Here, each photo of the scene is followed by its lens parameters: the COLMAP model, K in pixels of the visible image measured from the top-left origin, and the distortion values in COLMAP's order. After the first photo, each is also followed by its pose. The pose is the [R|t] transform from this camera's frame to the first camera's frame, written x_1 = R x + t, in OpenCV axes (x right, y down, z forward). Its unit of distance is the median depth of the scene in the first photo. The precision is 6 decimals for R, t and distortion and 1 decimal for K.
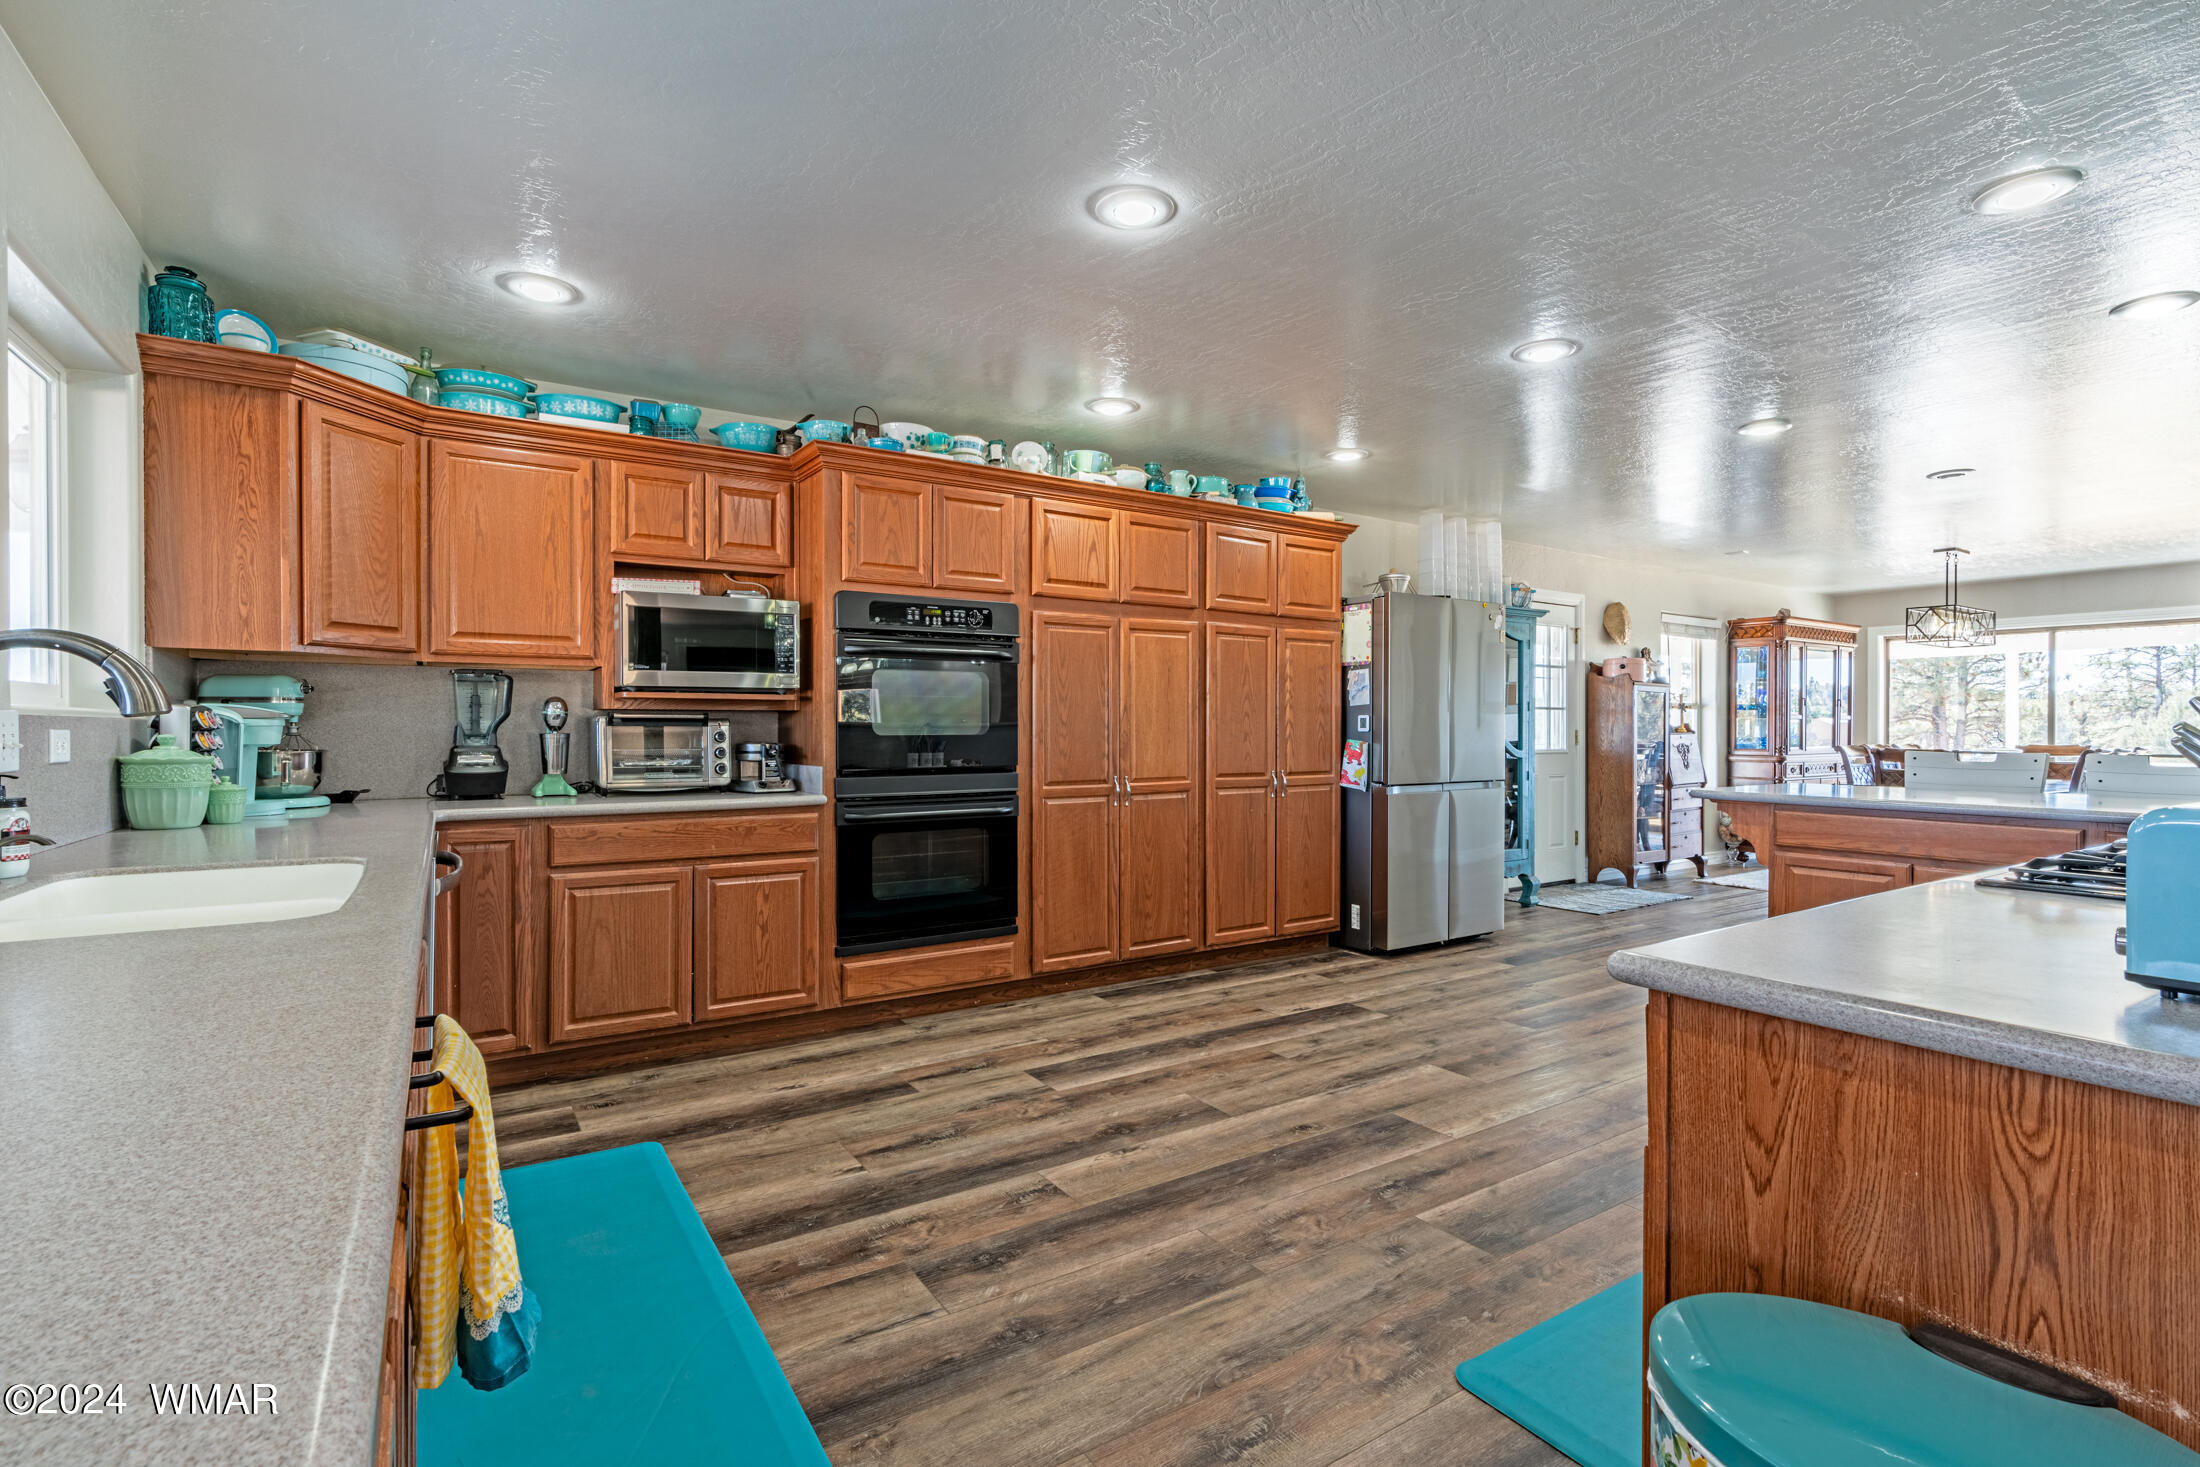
lens RADIAL K [[1005.4, 0, 1082.1], [0, 1005.4, 737.3], [0, 0, 1]] dist [-0.003947, 0.000026]
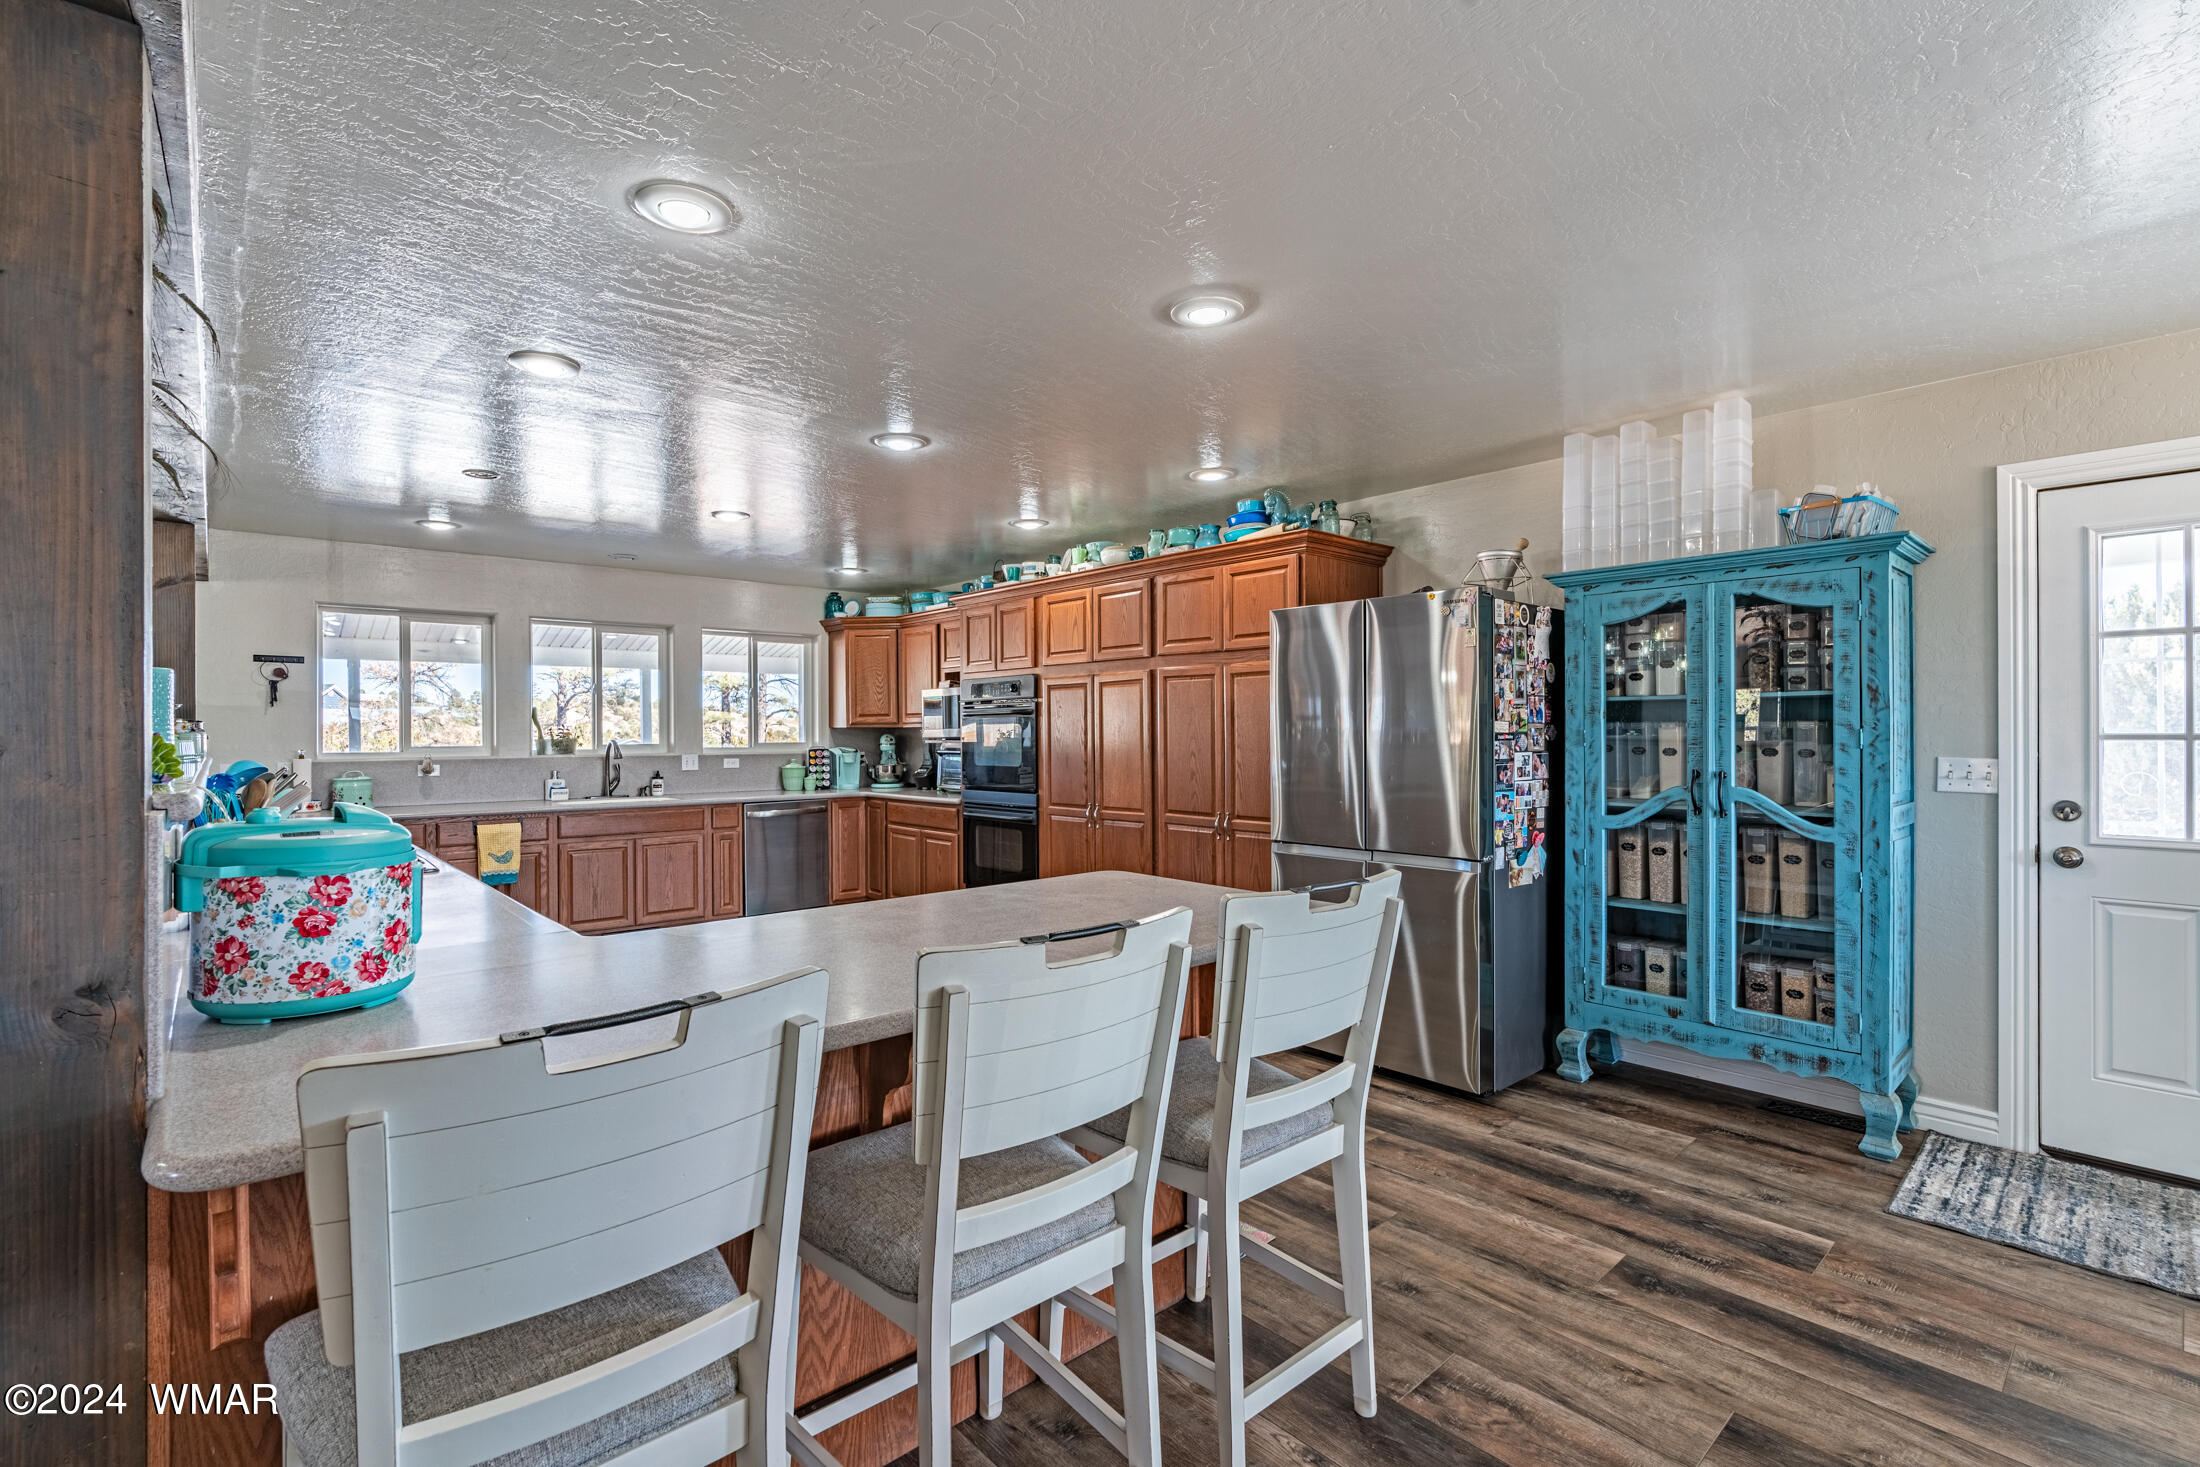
lens RADIAL K [[1005.4, 0, 1102.3], [0, 1005.4, 734.6], [0, 0, 1]] dist [-0.003947, 0.000026]
pose [[0.156873, 0.001100, -0.987618, 1.588297], [-0.002145, 0.999997, 0.000773, -0.059889], [0.987616, 0.001998, 0.156875, 1.037947]]
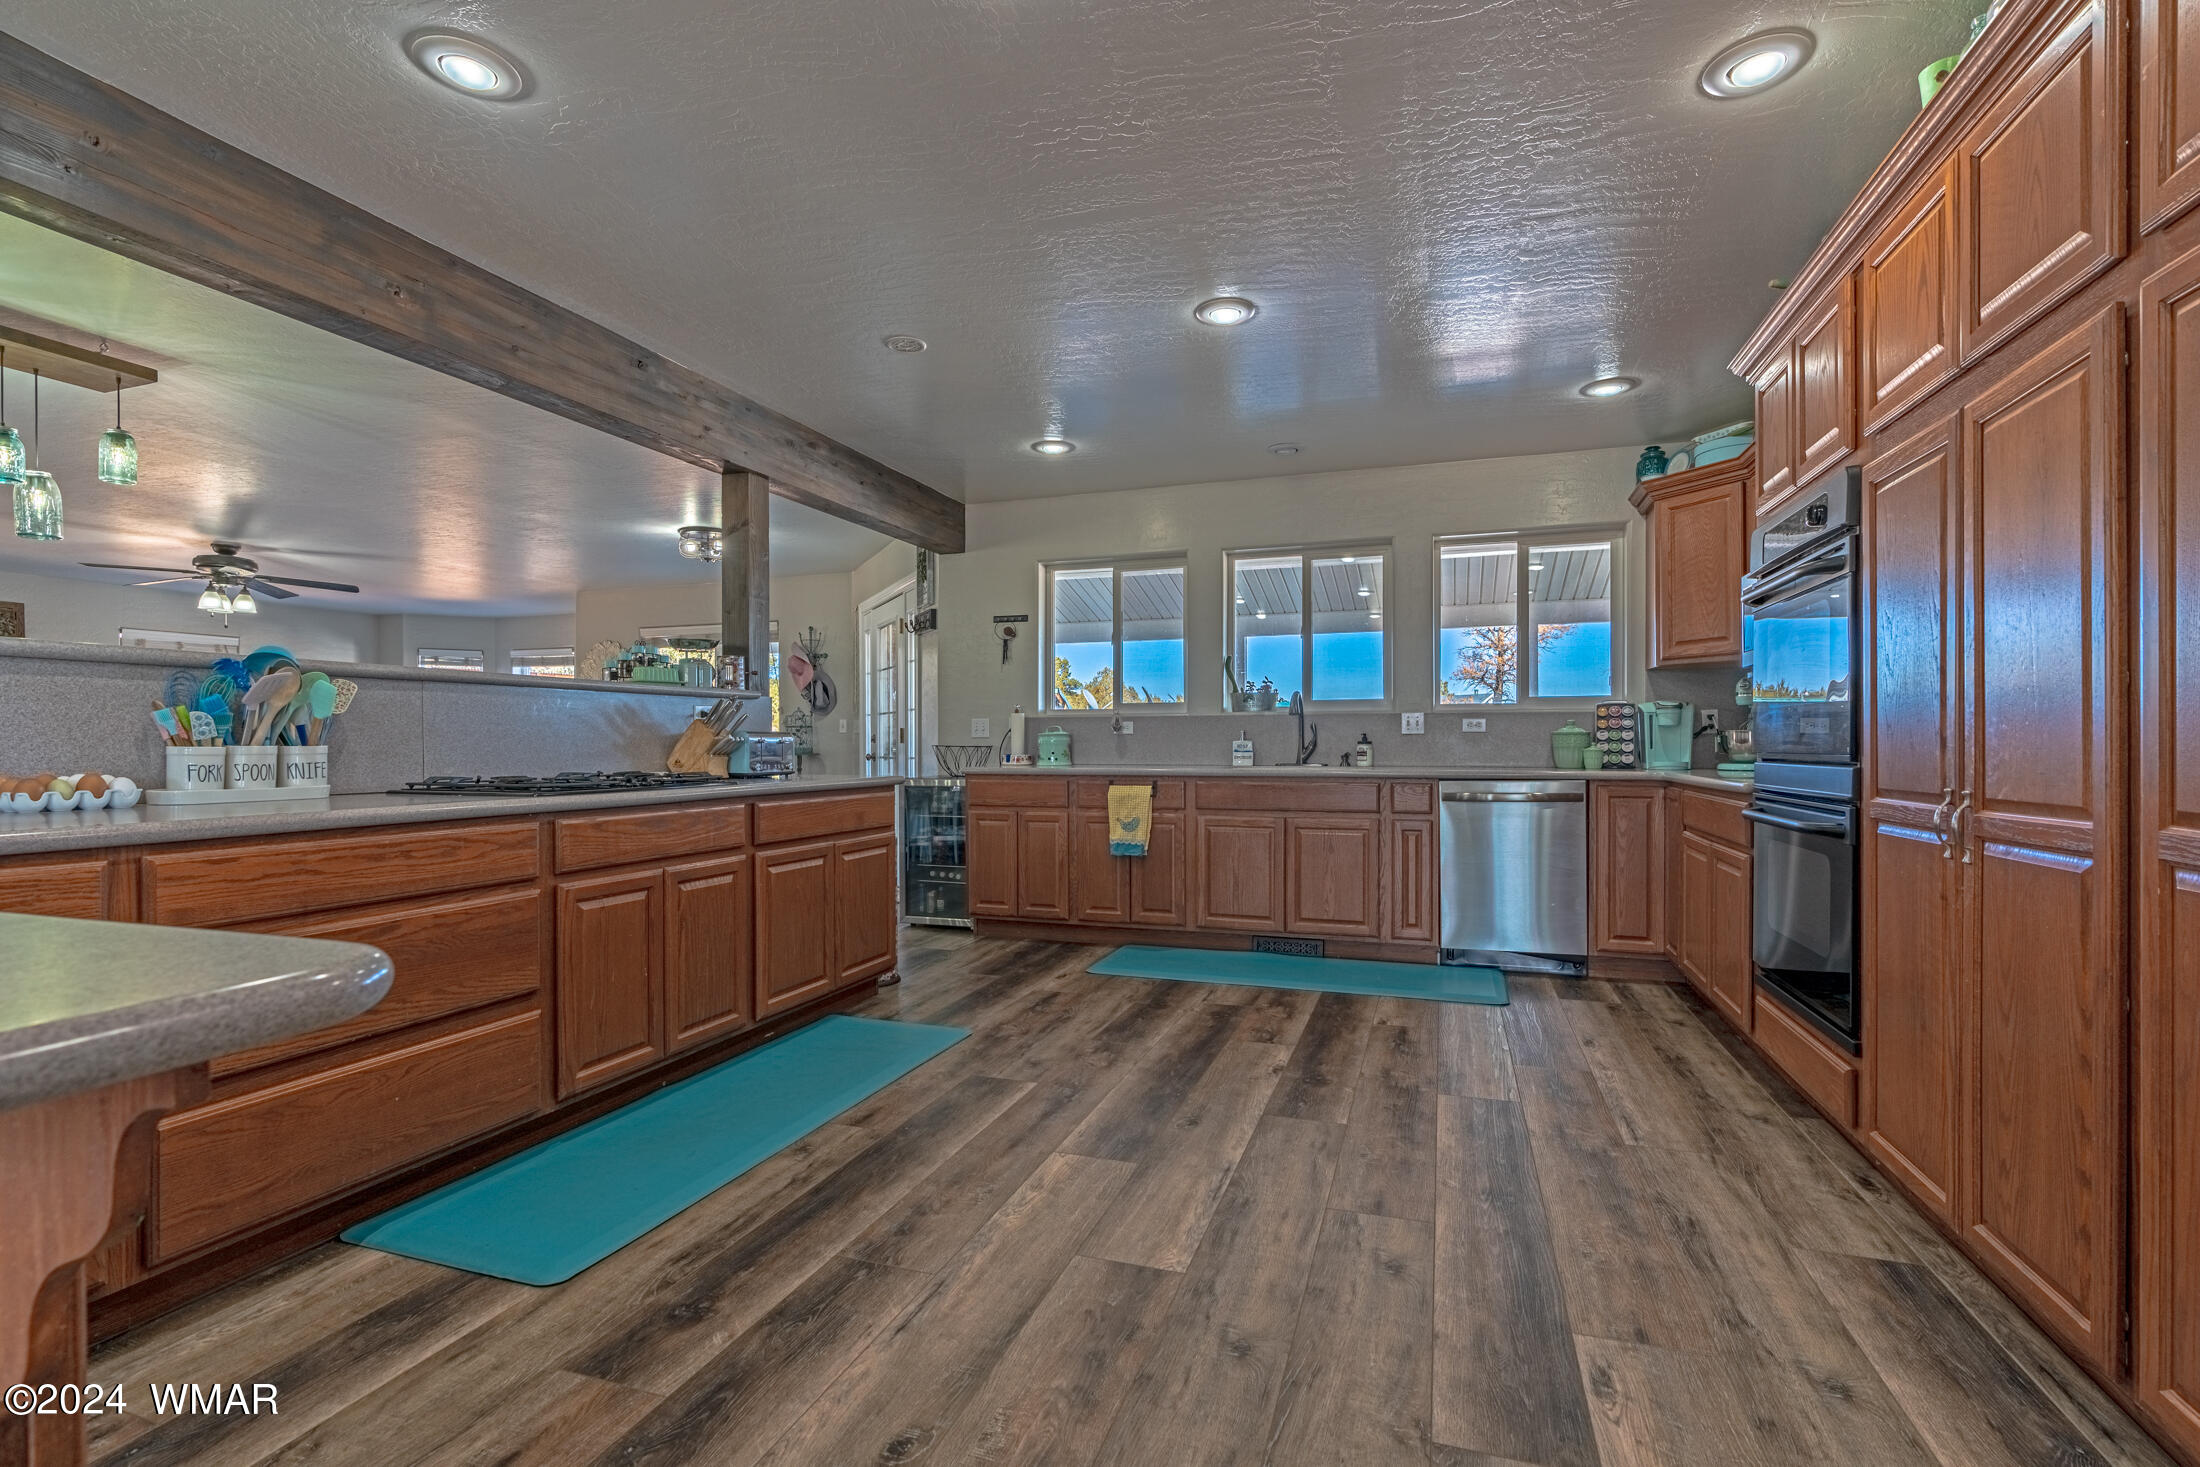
lens RADIAL K [[1005.4, 0, 1093.3], [0, 1005.4, 742.6], [0, 0, 1]] dist [-0.003947, 0.000026]
pose [[-0.788001, 0.000786, -0.615674, 0.730206], [-0.002904, 0.999983, 0.004993, 0.021846], [0.615667, 0.005723, -0.787985, 1.404177]]
